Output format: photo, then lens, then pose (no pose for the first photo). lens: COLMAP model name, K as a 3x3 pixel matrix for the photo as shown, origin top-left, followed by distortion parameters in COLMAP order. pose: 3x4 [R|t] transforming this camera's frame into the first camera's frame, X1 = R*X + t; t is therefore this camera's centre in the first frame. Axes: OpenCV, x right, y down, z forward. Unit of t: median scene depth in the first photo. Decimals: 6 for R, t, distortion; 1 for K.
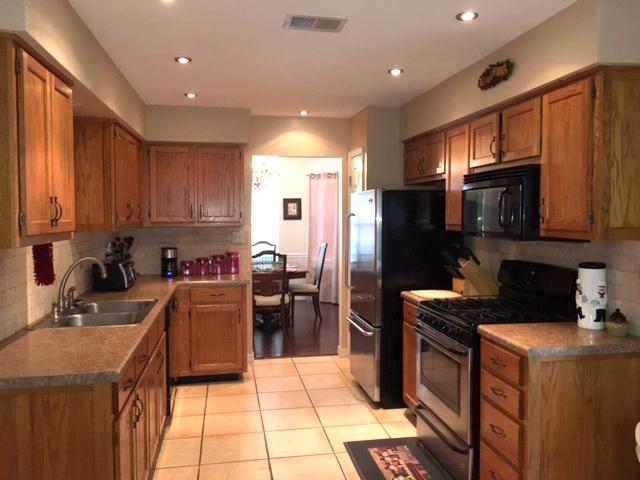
lens RADIAL K [[536.6, 0, 319.7], [0, 536.6, 239.2], [0, 0, 1]] dist [0.067540, -0.077948]
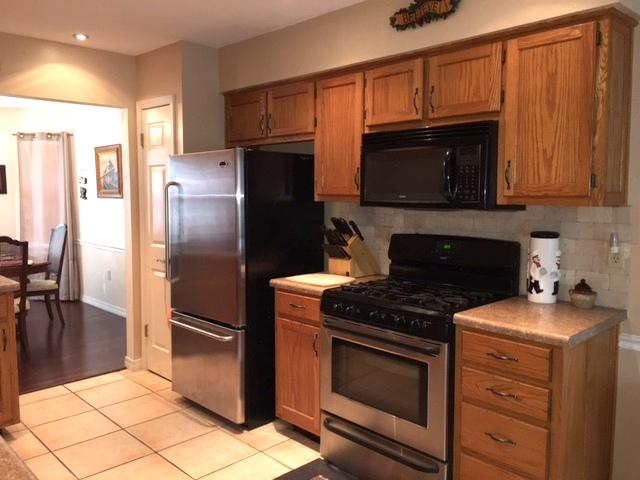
lens RADIAL K [[536.6, 0, 319.6], [0, 536.6, 235.7], [0, 0, 1]] dist [0.067540, -0.077948]
pose [[0.831649, -0.046257, 0.553371, -0.241687], [0.026211, 0.998684, 0.044090, -0.000731], [-0.554682, -0.022163, 0.831767, 0.327291]]
